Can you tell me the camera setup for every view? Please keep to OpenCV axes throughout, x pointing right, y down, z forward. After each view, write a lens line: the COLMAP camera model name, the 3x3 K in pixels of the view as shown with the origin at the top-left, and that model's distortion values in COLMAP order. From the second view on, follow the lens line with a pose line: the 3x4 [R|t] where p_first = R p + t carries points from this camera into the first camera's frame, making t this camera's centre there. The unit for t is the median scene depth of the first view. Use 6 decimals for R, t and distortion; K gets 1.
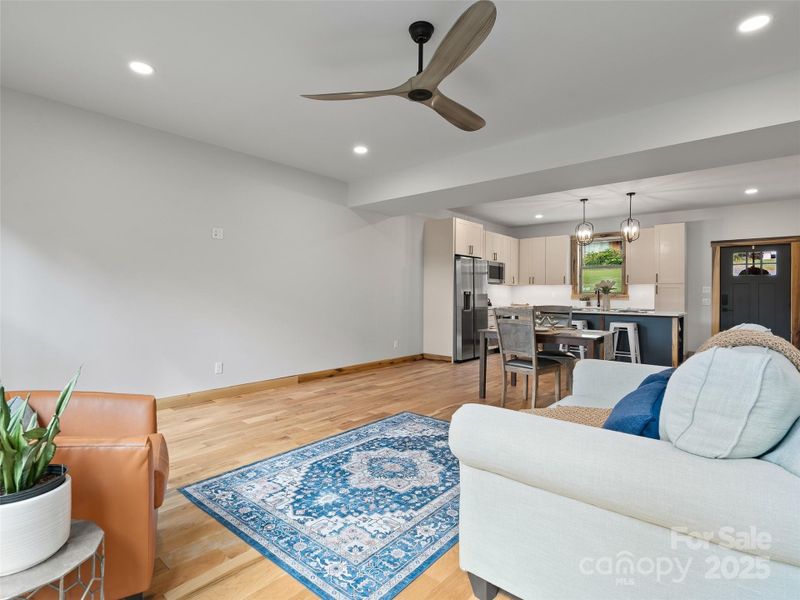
lens RADIAL K [[409.2, 0, 397.6], [0, 409.2, 291.4], [0, 0, 1]] dist [-0.001662, 0.001028]
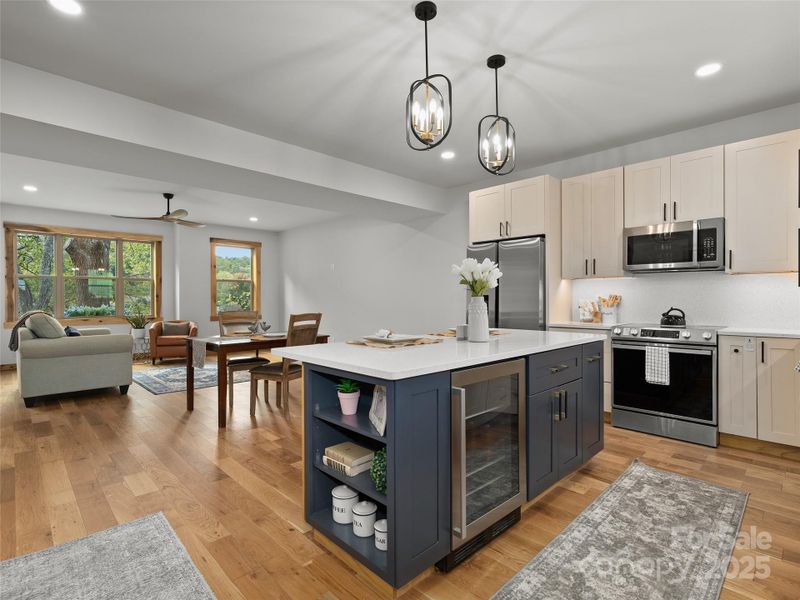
lens RADIAL K [[404.1, 0, 397.3], [0, 404.1, 299.7], [0, 0, 1]] dist [-0.004057, 0.001220]
pose [[-0.091907, -0.004890, -0.995756, 1.754953], [0.006755, 0.999962, -0.005534, 0.020901], [0.995745, -0.007235, -0.091870, 1.925739]]
